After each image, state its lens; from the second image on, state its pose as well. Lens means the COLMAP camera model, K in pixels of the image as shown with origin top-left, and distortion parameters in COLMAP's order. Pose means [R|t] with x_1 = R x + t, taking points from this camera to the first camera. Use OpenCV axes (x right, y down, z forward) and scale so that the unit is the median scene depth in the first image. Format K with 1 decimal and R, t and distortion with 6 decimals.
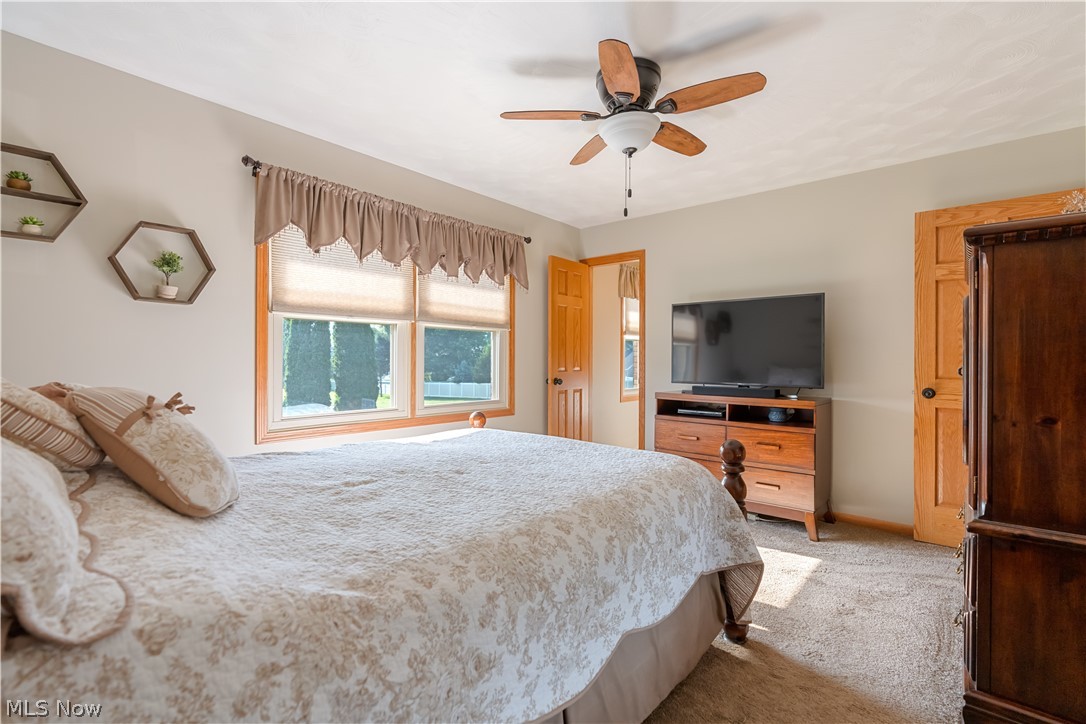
lens RADIAL K [[491.3, 0, 544.7], [0, 491.3, 363.2], [0, 0, 1]] dist [-0.004049, 0.000126]
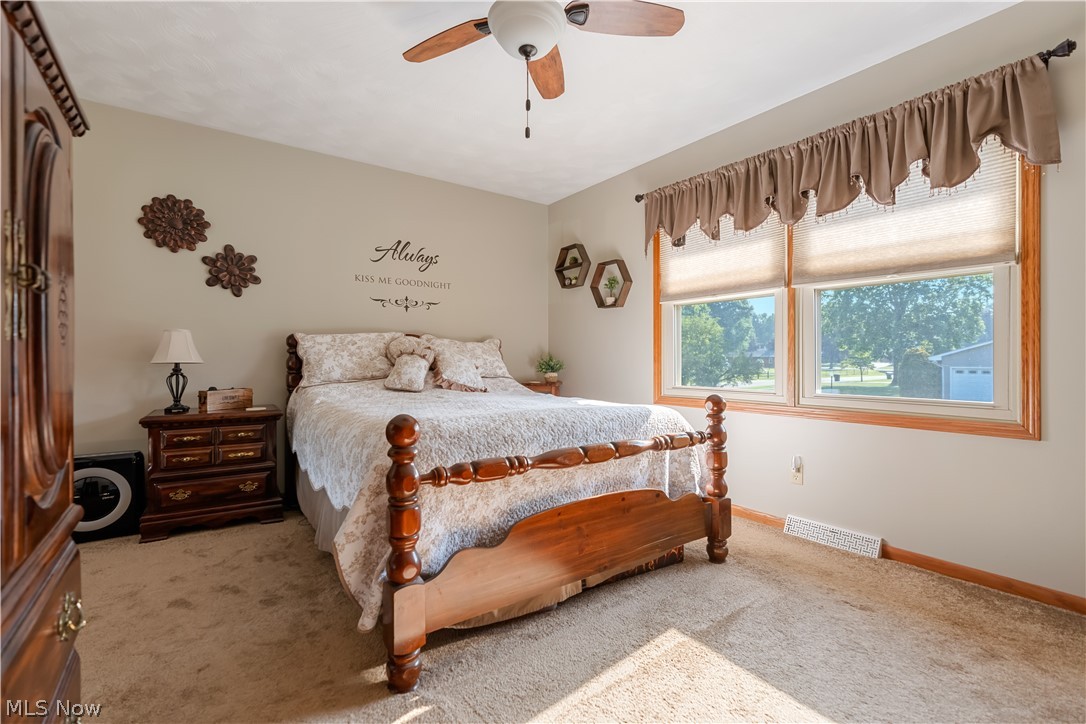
lens RADIAL K [[491.3, 0, 545.4], [0, 491.3, 360.5], [0, 0, 1]] dist [-0.004049, 0.000126]
pose [[-0.211118, 0.001675, -0.977459, 0.647365], [0.002461, 0.999996, 0.001182, 0.036188], [0.977457, -0.002156, -0.211122, 0.827560]]
